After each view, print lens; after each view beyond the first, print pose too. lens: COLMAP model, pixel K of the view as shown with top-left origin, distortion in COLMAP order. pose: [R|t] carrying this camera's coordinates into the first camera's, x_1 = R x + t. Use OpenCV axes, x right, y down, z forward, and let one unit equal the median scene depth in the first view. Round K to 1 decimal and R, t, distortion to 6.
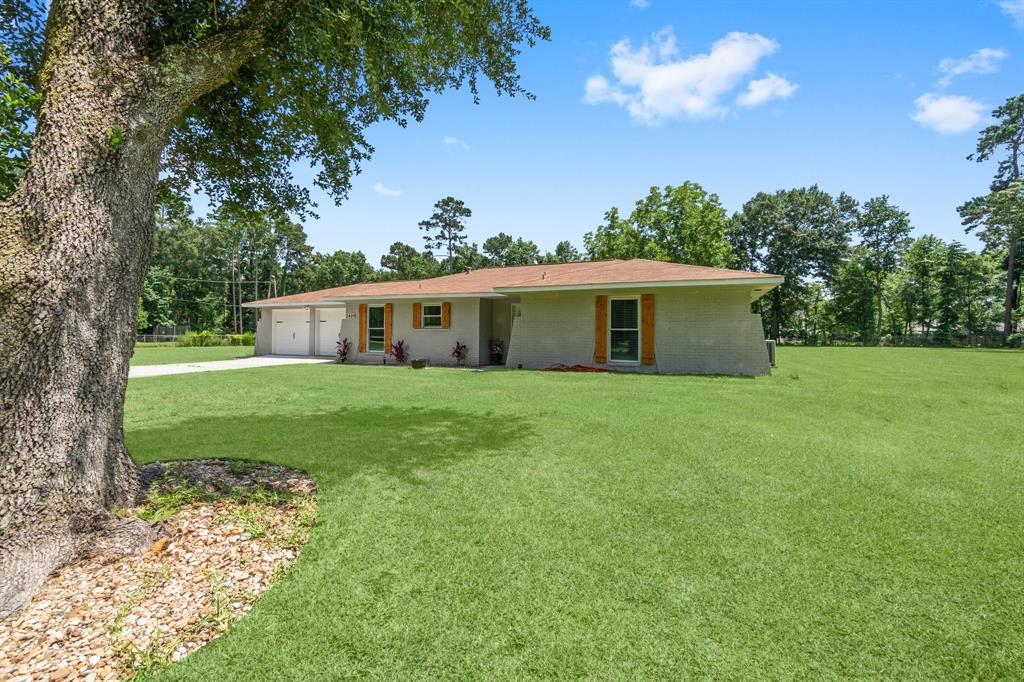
lens RADIAL K [[439.0, 0, 511.0], [0, 439.0, 335.3], [0, 0, 1]] dist [-0.006126, 0.001494]
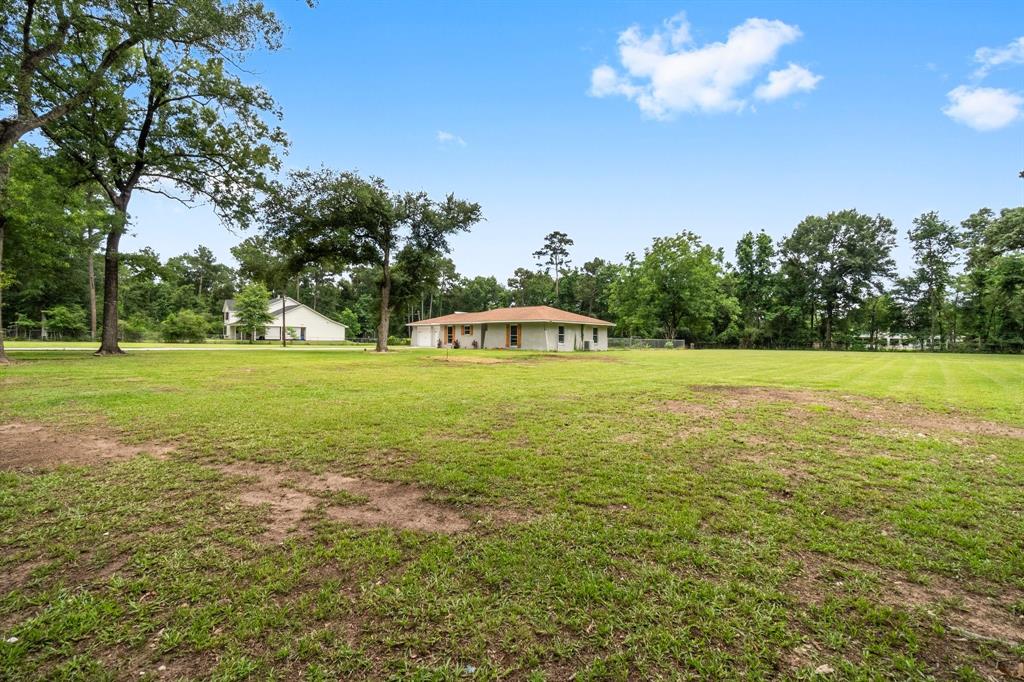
lens RADIAL K [[439.0, 0, 513.1], [0, 439.0, 342.5], [0, 0, 1]] dist [-0.006126, 0.001494]
pose [[0.943314, 0.007759, -0.331812, 0.195173], [-0.006842, 0.999969, 0.003930, 0.003576], [0.331832, -0.001437, 0.943337, -0.282742]]
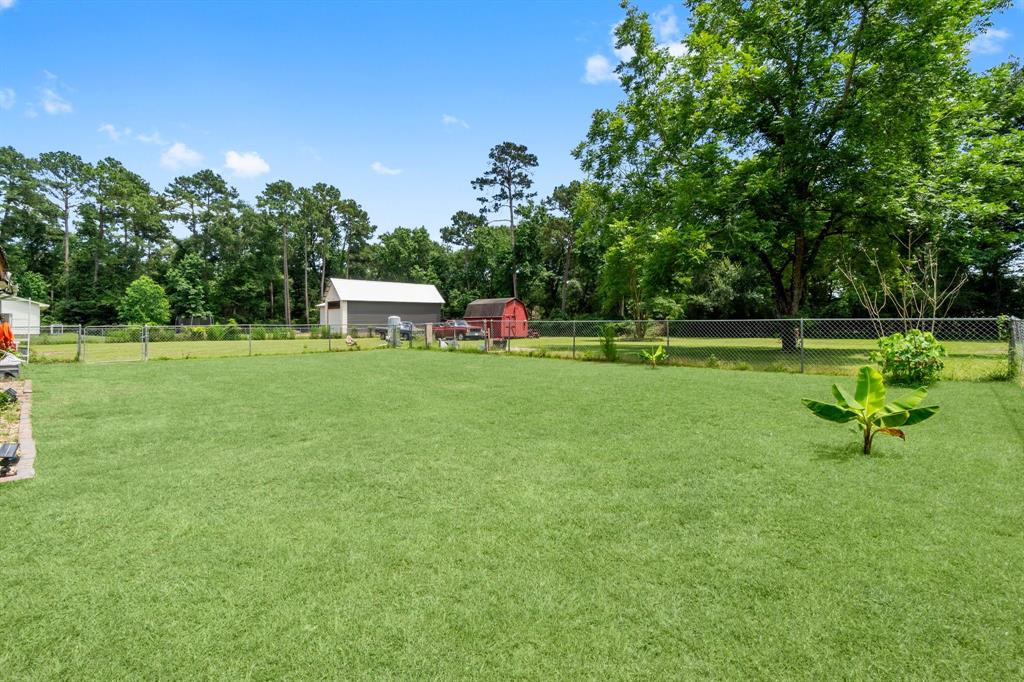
lens RADIAL K [[439.0, 0, 517.3], [0, 439.0, 320.1], [0, 0, 1]] dist [-0.006126, 0.001494]
pose [[0.939199, -0.013527, -0.343106, 0.154151], [0.010945, 0.999895, -0.009461, 0.000274], [0.343198, 0.005131, 0.939249, 0.343120]]
